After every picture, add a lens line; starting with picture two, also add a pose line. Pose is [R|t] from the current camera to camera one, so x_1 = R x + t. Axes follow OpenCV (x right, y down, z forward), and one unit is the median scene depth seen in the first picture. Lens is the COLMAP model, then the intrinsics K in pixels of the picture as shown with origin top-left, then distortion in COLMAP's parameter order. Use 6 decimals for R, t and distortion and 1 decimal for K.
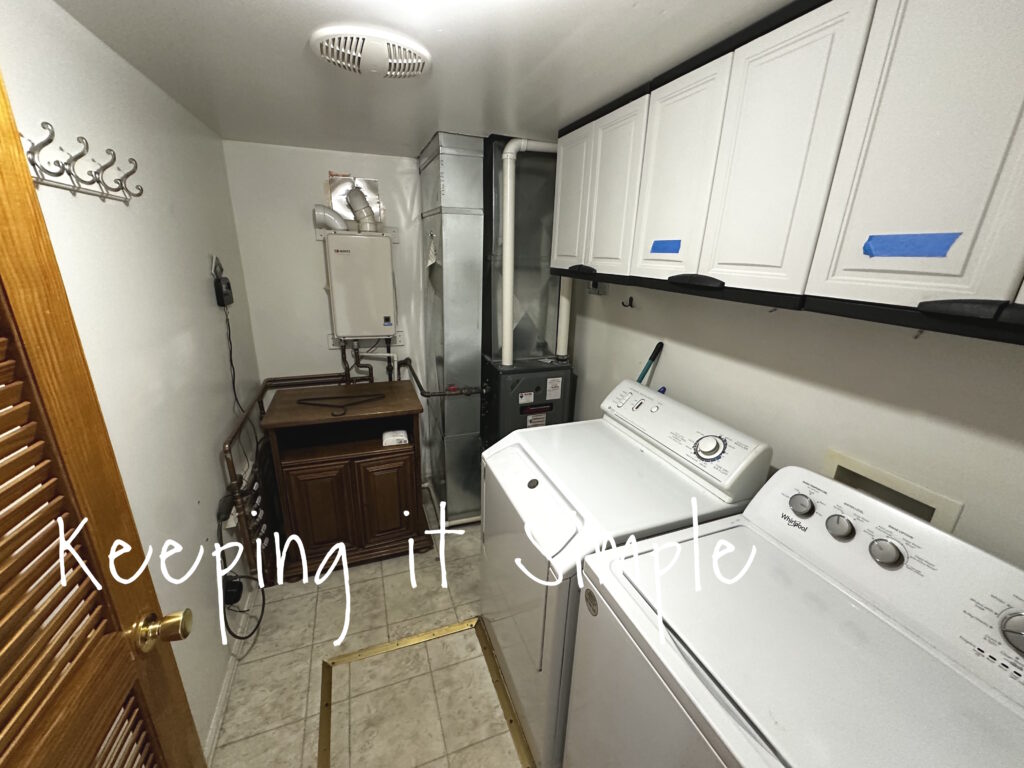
lens RADIAL K [[407.5, 0, 510.0], [0, 407.5, 382.3], [0, 0, 1]] dist [-0.001342, -0.000616]
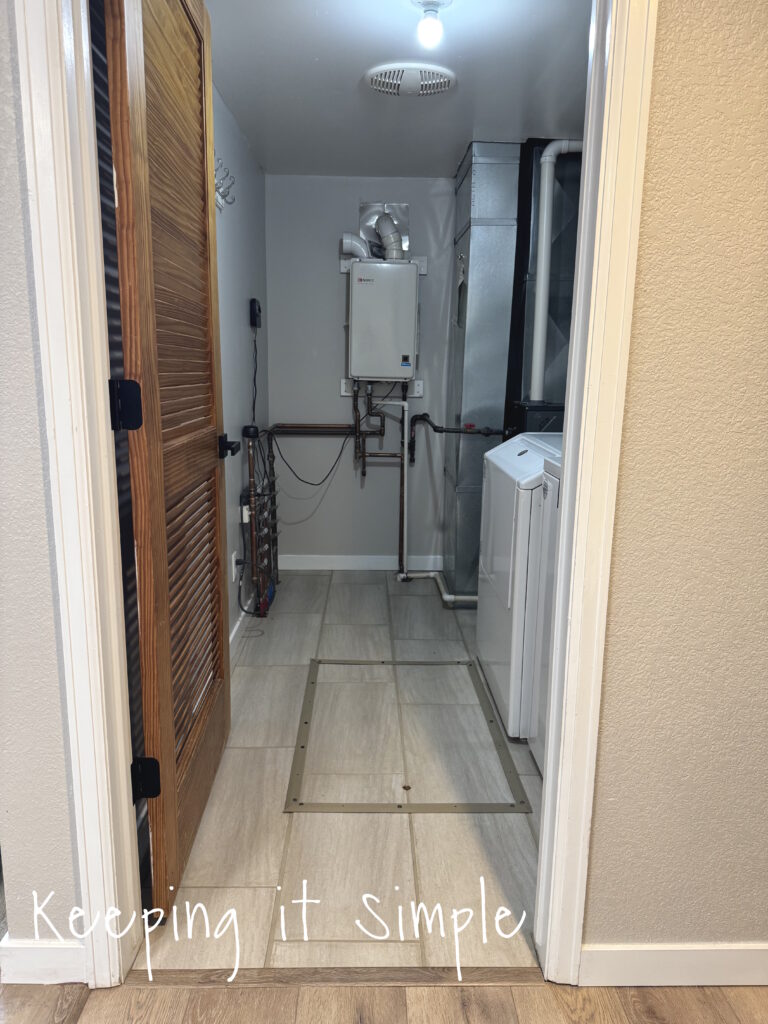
lens RADIAL K [[719.0, 0, 381.8], [0, 719.0, 518.0], [0, 0, 1]] dist [0.129786, -0.237544]
pose [[0.944022, 0.056383, -0.325029, 0.203201], [-0.093096, 0.990771, -0.098520, 0.395654], [0.316475, 0.123264, 0.940558, -0.508514]]
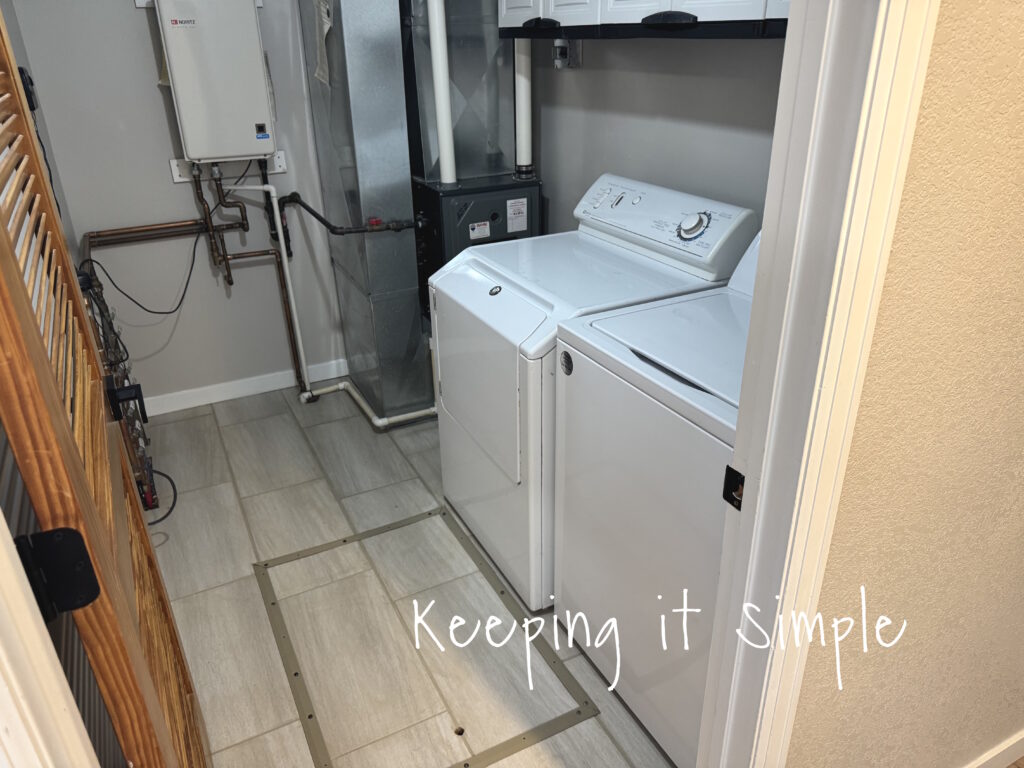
lens RADIAL K [[719.0, 0, 512.0], [0, 719.0, 384.0], [0, 0, 1]] dist [0.129786, -0.237544]
pose [[0.991733, -0.092333, 0.089104, -0.044852], [0.079701, 0.987472, 0.136185, 0.146413], [-0.100562, -0.127957, 0.986668, -0.314582]]
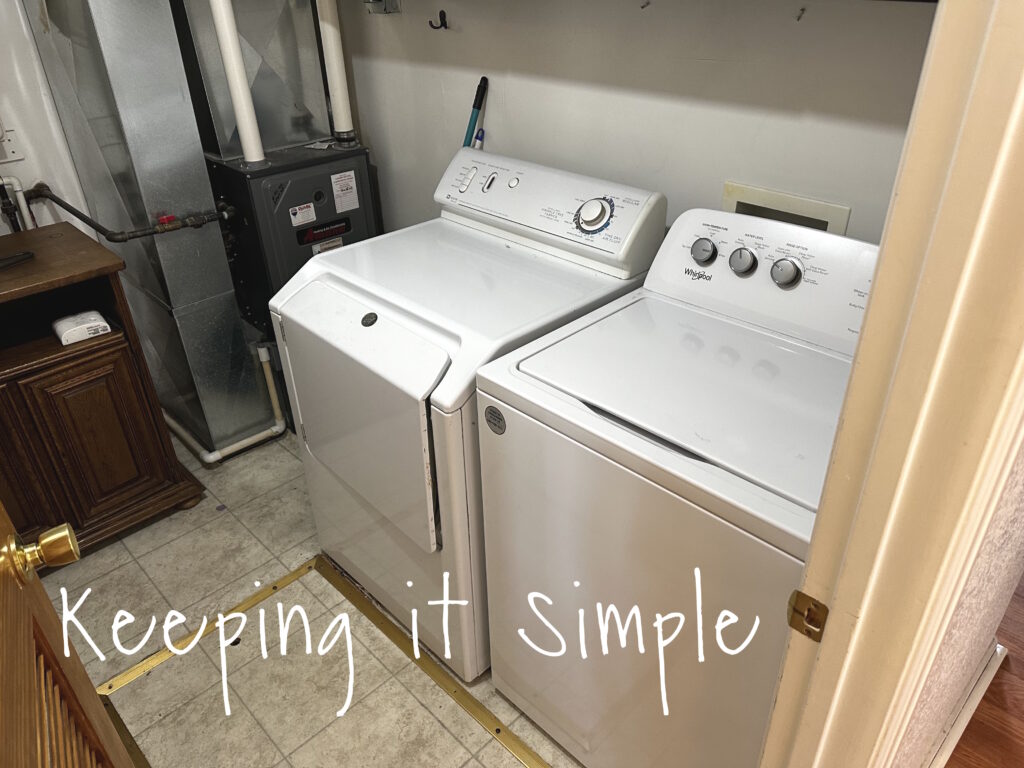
lens RADIAL K [[718.8, 0, 512.0], [0, 718.8, 384.0], [0, 0, 1]] dist [0.051586, -0.054167]
pose [[0.911355, -0.251271, 0.326030, -0.093851], [0.168881, 0.950579, 0.260536, 0.053096], [-0.375382, -0.182380, 0.908749, -0.120334]]
